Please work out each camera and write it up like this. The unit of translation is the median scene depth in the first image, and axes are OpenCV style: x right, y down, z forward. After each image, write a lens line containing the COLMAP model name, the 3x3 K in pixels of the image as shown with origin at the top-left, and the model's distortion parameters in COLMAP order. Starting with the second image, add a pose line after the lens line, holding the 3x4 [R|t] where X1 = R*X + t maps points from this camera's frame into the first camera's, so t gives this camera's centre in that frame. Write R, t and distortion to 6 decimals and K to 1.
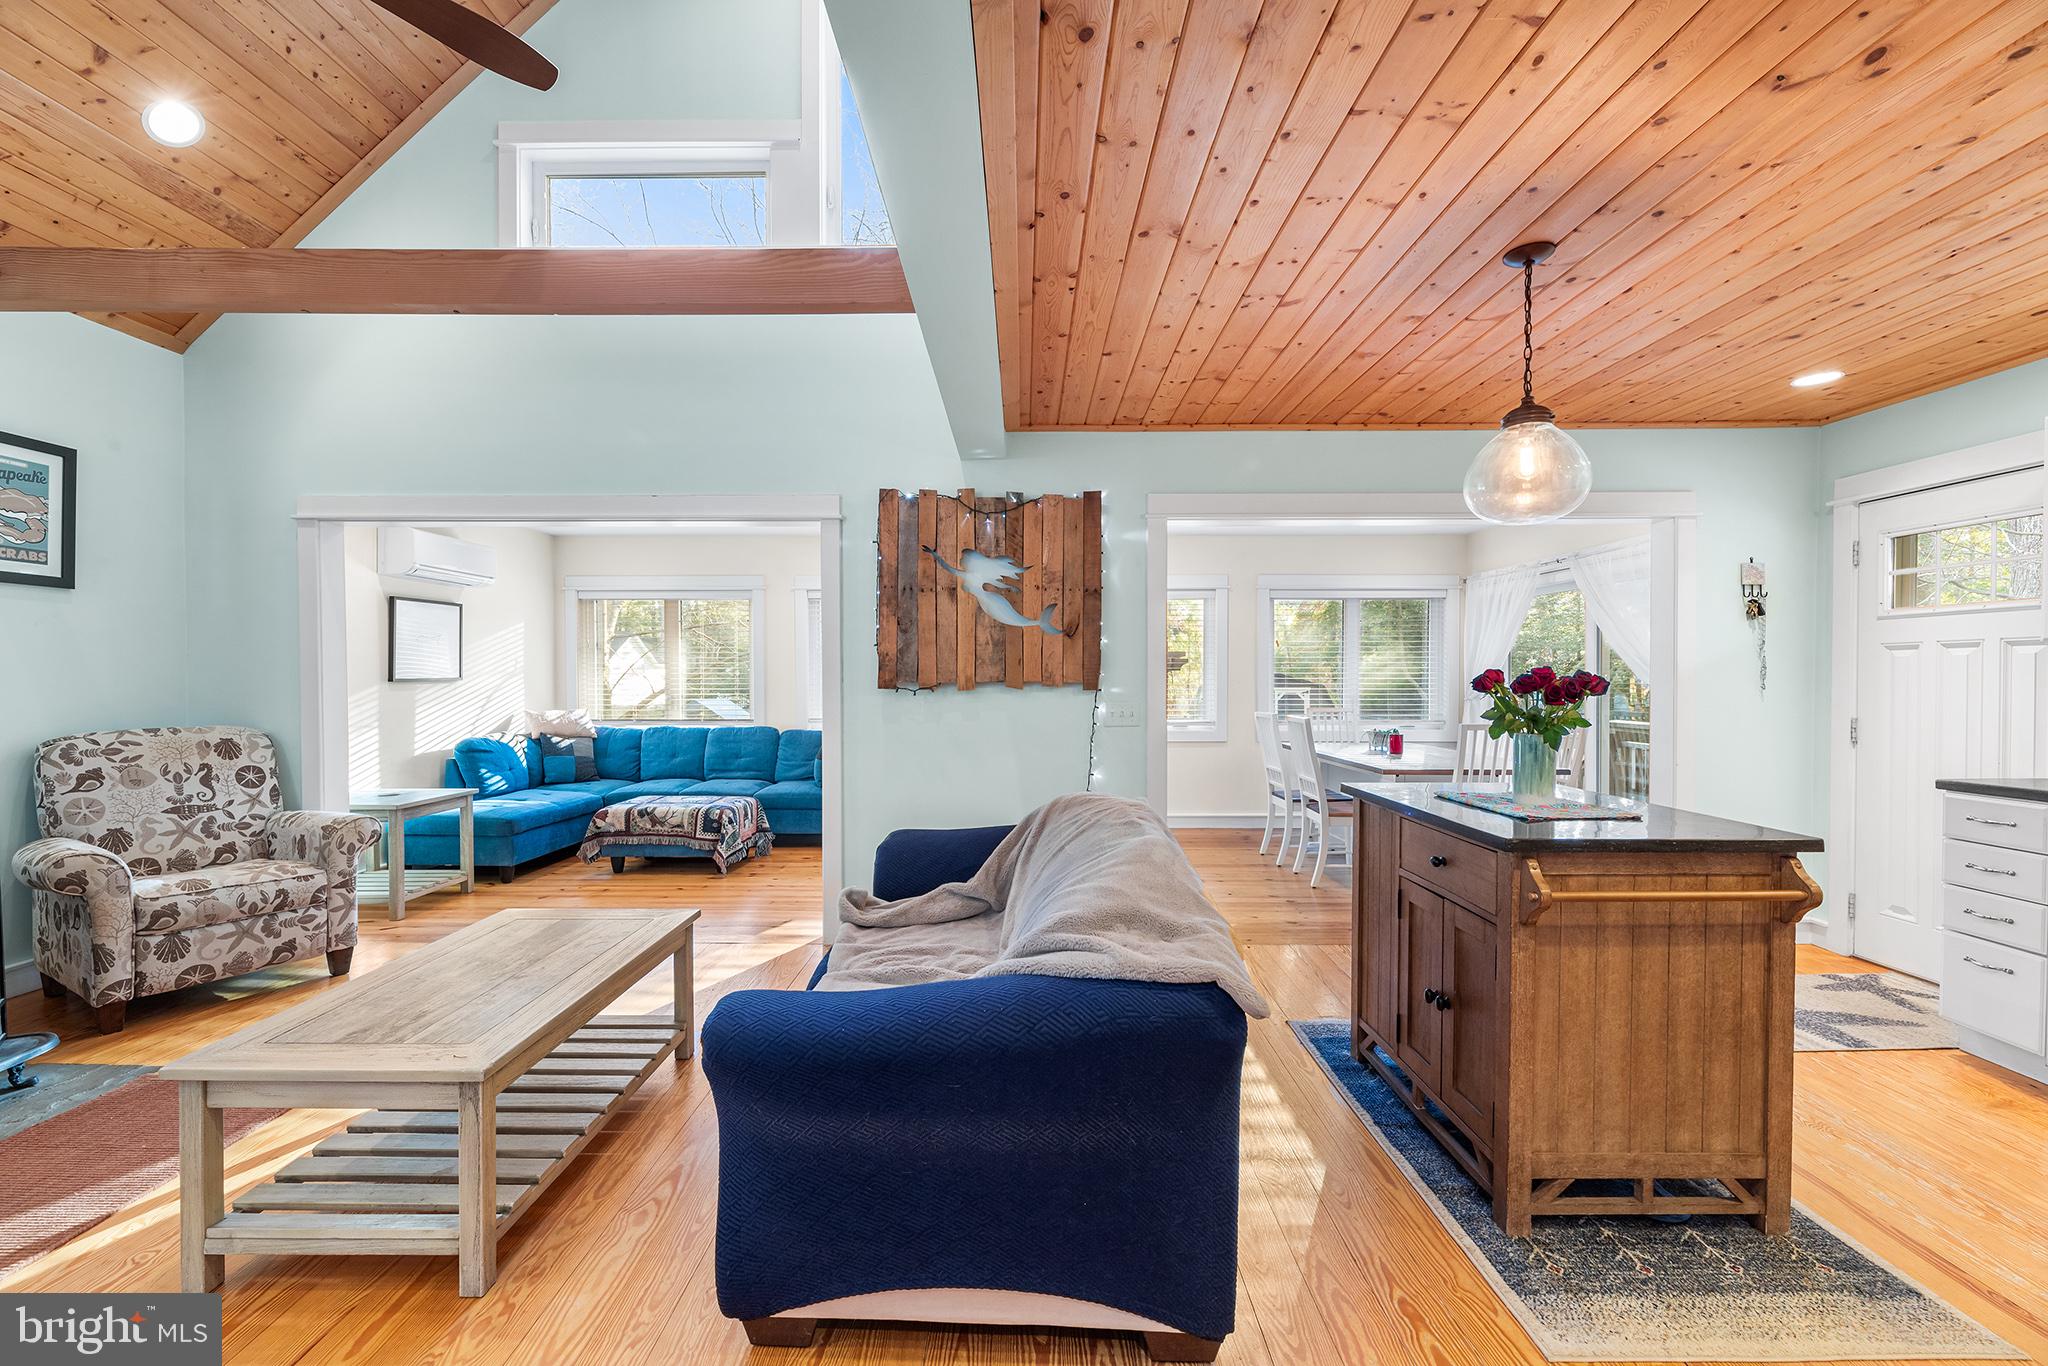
lens RADIAL K [[827.0, 0, 1020.2], [0, 827.0, 691.5], [0, 0, 1]] dist [-0.001692, -0.000066]
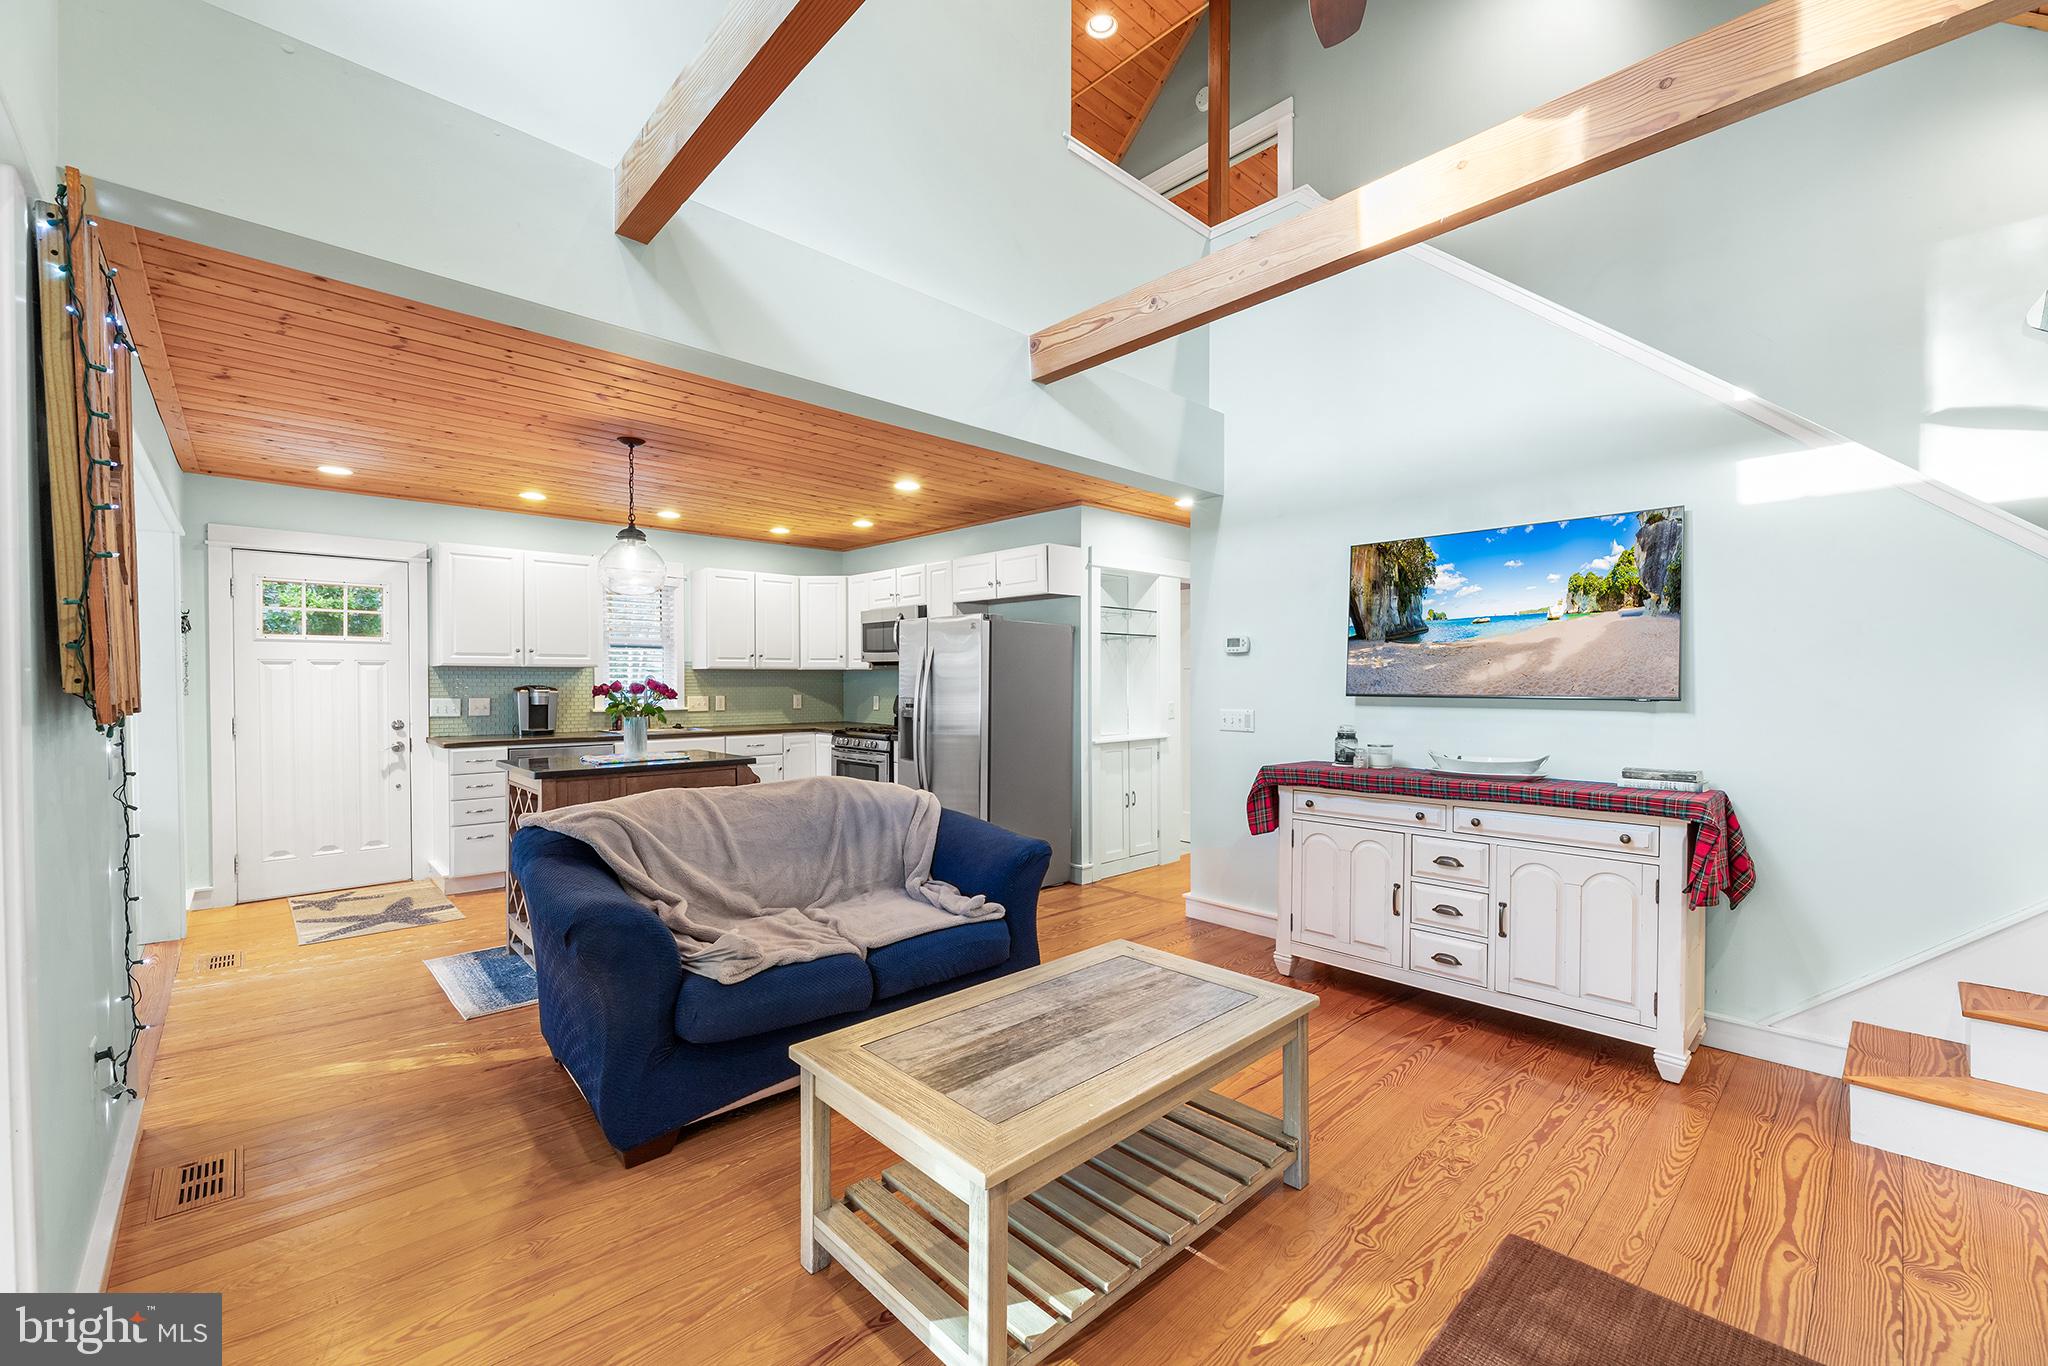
lens RADIAL K [[828.2, 0, 1020.9], [0, 828.2, 690.1], [0, 0, 1]] dist [-0.002518, -0.000119]
pose [[-0.689007, -0.007492, 0.724716, -0.799656], [0.013008, 0.999658, 0.022701, -0.023300], [-0.724638, 0.025069, -0.688674, 1.066363]]
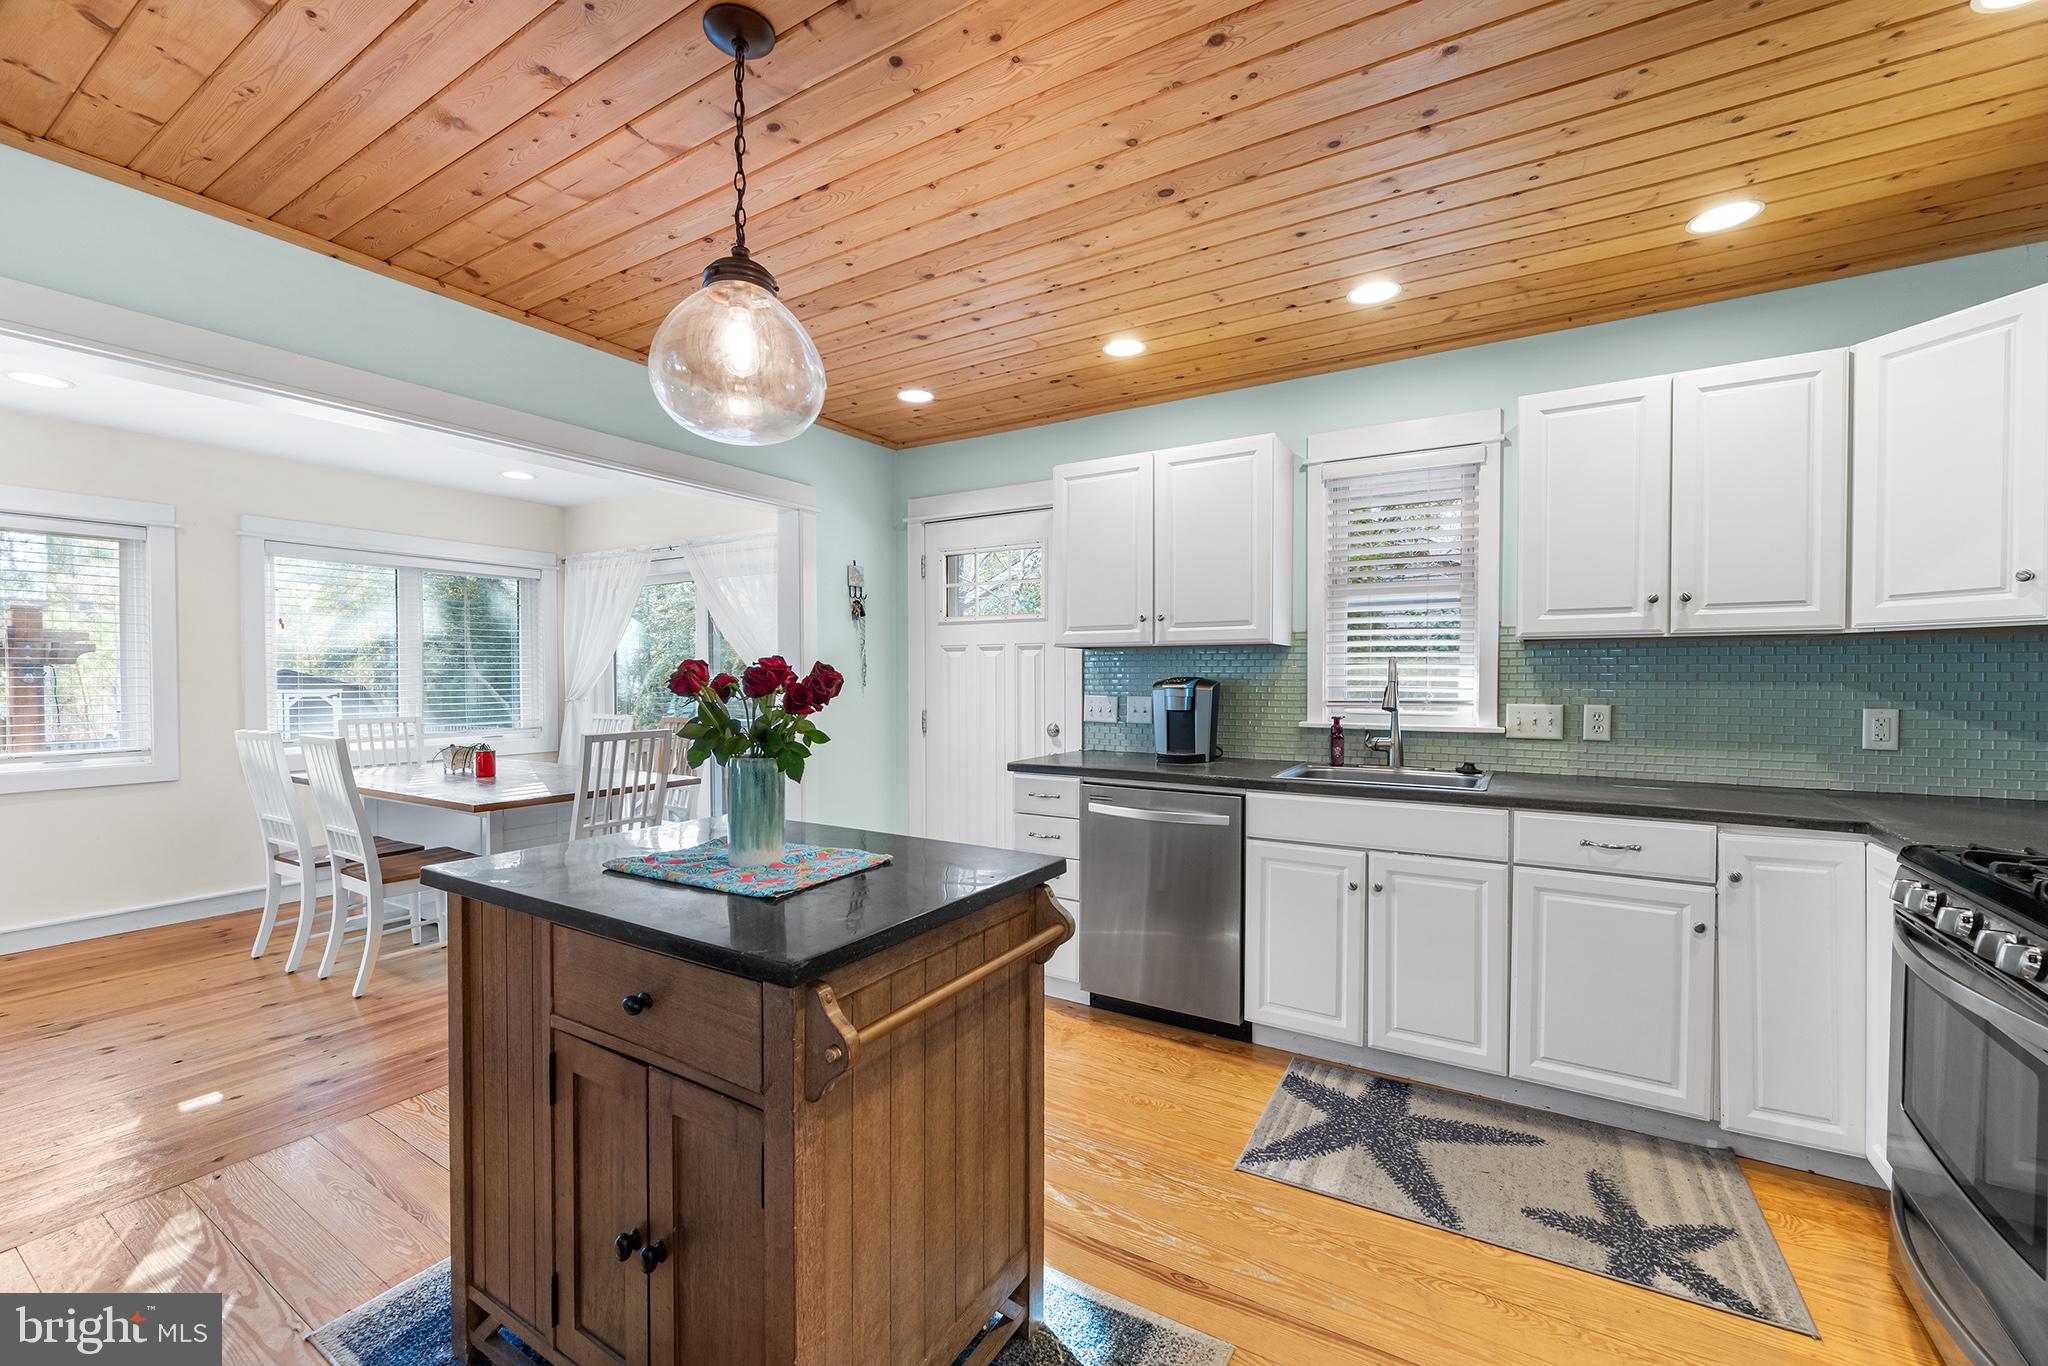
lens RADIAL K [[828.2, 0, 1020.9], [0, 828.2, 690.1], [0, 0, 1]] dist [-0.002518, -0.000119]
pose [[0.518965, -0.014219, 0.854677, 0.105619], [0.014205, 0.999867, 0.008008, -0.003537], [-0.854678, 0.007985, 0.519098, 0.308939]]
